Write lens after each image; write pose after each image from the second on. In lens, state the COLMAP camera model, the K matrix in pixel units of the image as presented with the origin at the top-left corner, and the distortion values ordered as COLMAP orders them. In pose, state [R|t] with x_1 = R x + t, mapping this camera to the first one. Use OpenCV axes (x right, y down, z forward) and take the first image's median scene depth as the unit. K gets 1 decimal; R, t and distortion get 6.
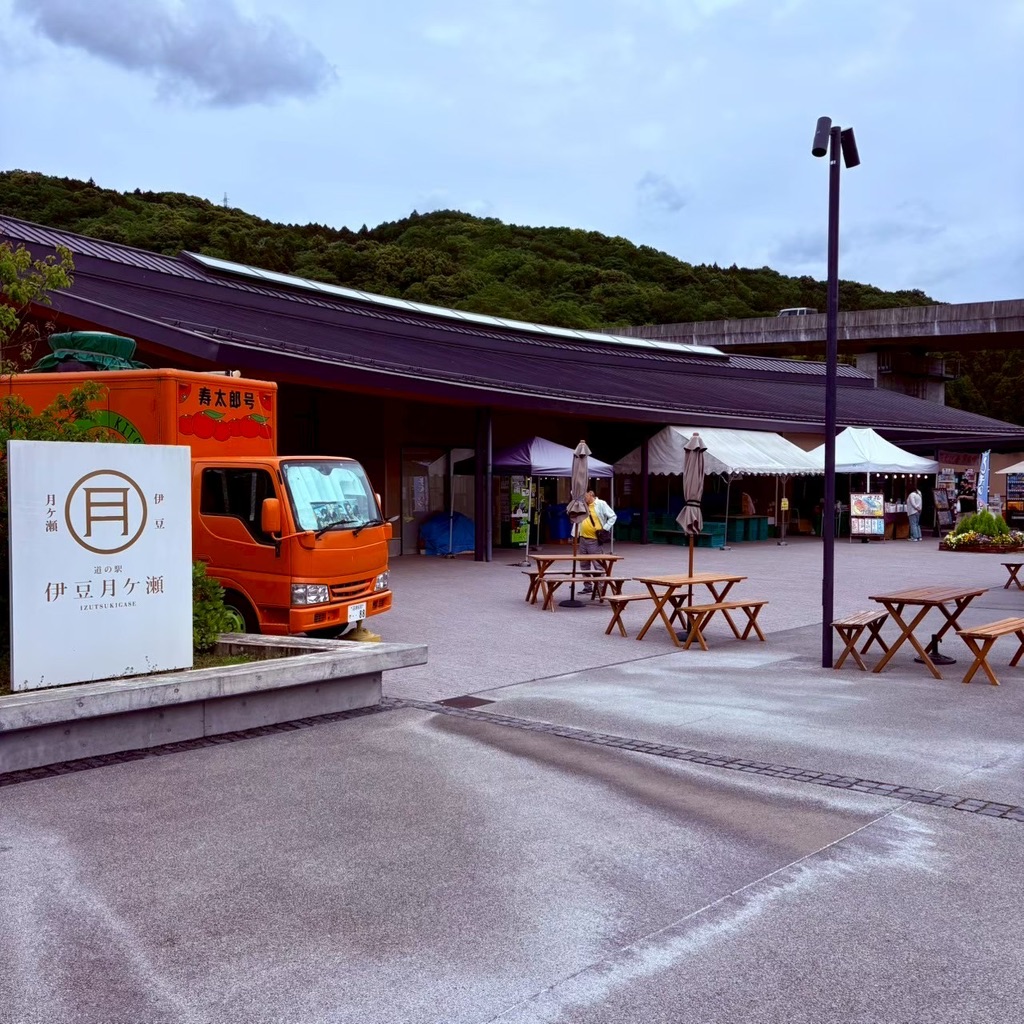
lens RADIAL K [[1201.3, 0, 512.0], [0, 1201.3, 512.0], [0, 0, 1]] dist [0.106866, -0.010476]
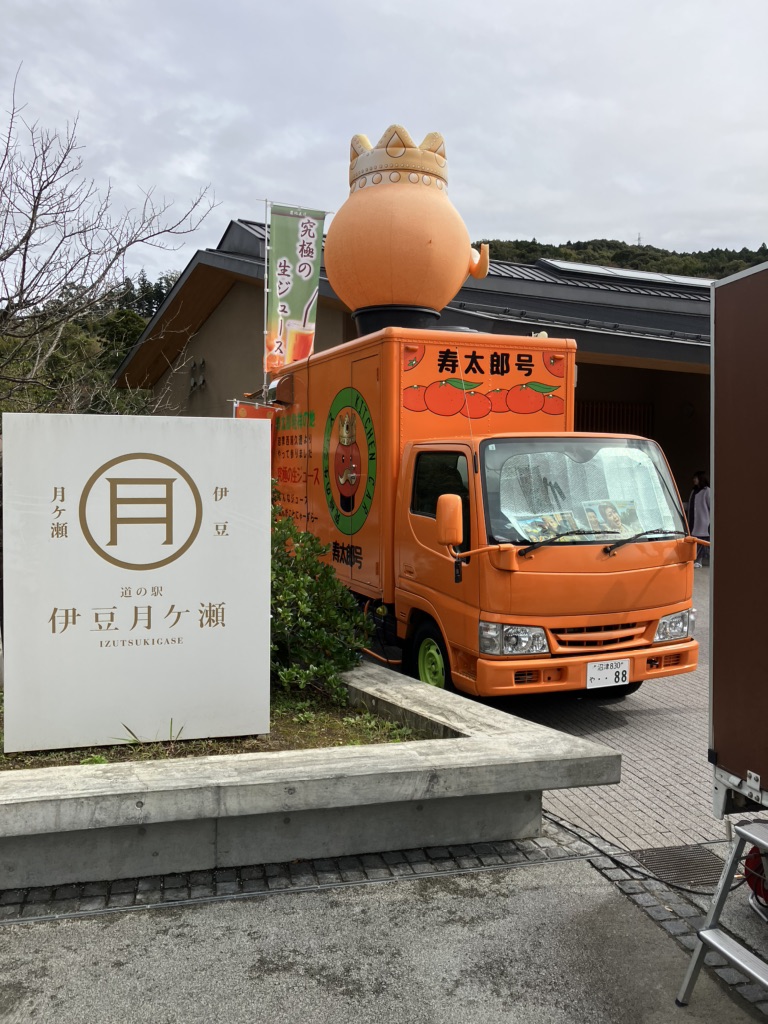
lens RADIAL K [[833.2, 0, 384.0], [0, 833.2, 512.0], [0, 0, 1]] dist [0.013782, -0.003172]
pose [[0.839161, 0.029111, -0.543104, 0.053639], [-0.015896, 0.999453, 0.029010, -0.016221], [0.543651, -0.015711, 0.839164, 0.659153]]
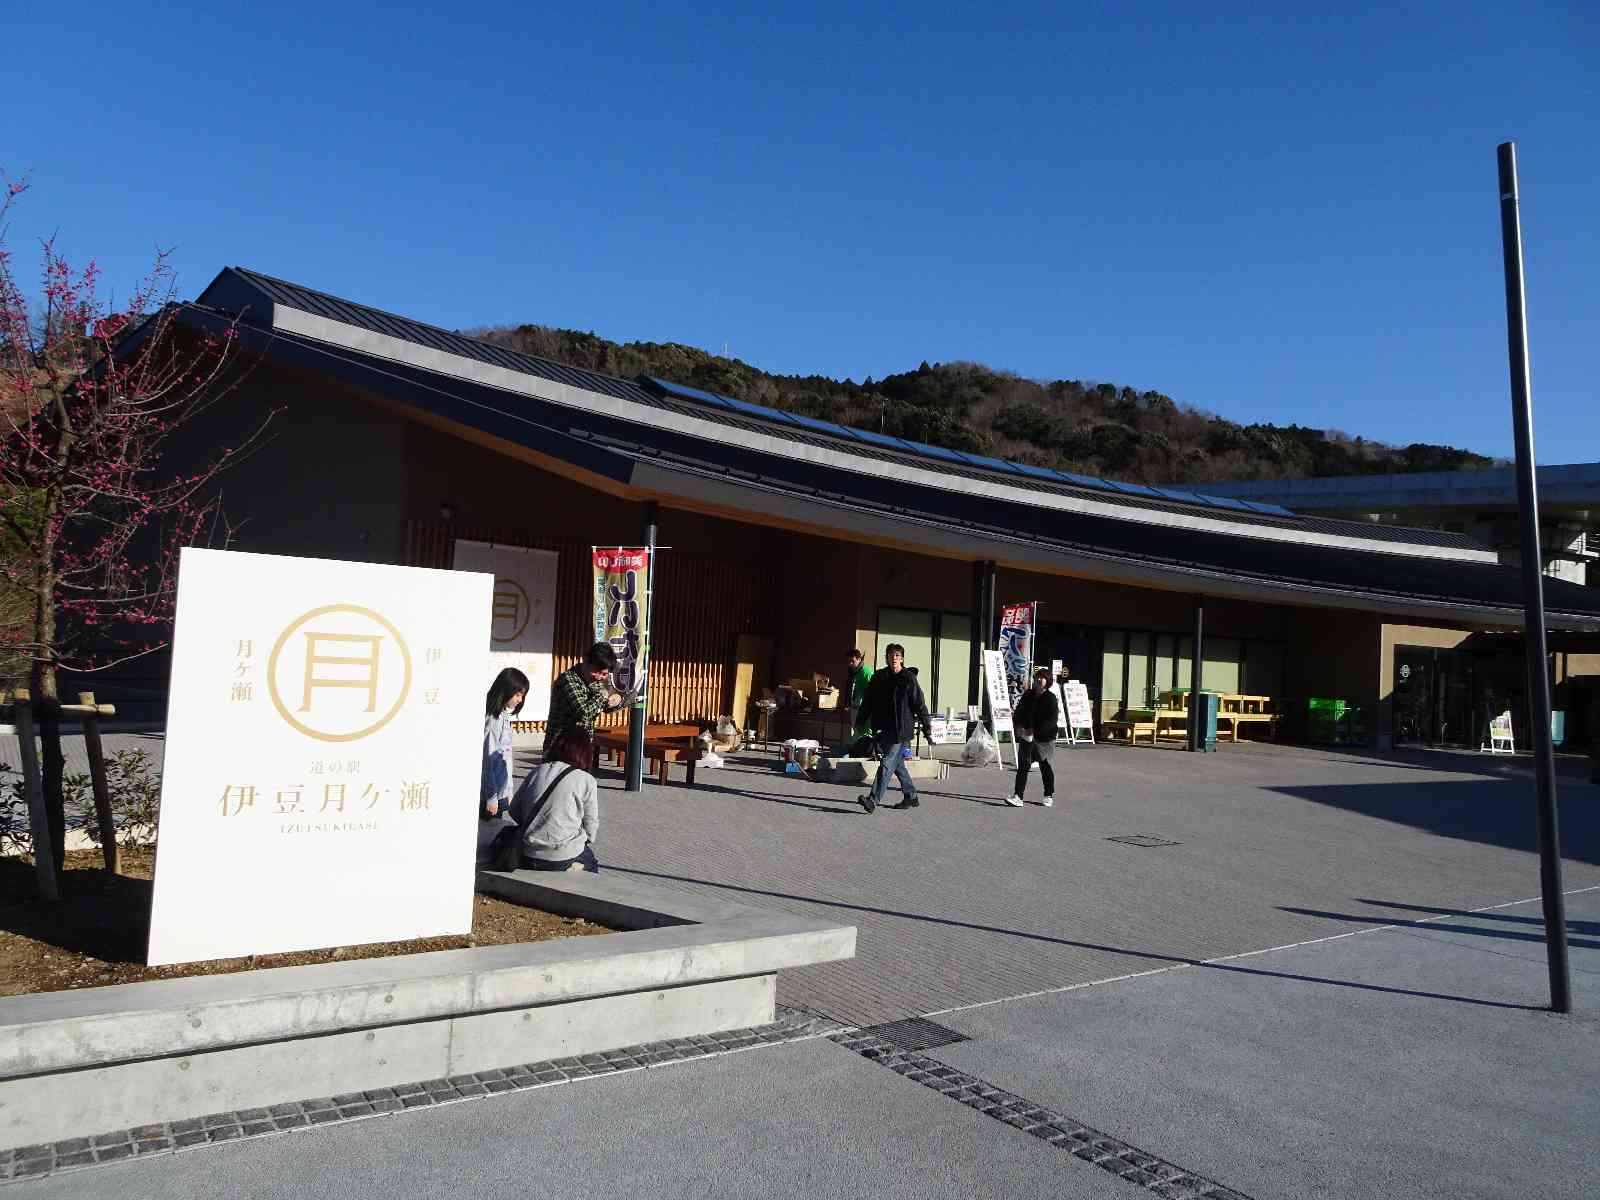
lens RADIAL K [[1199.6, 0, 781.1], [0, 1199.6, 594.1], [0, 0, 1]] dist [0.031498, -0.002019]
pose [[0.979378, 0.041167, -0.197799, 0.003543], [-0.056220, 0.995884, -0.071097, -0.008859], [0.194058, 0.080751, 0.977661, 0.440071]]
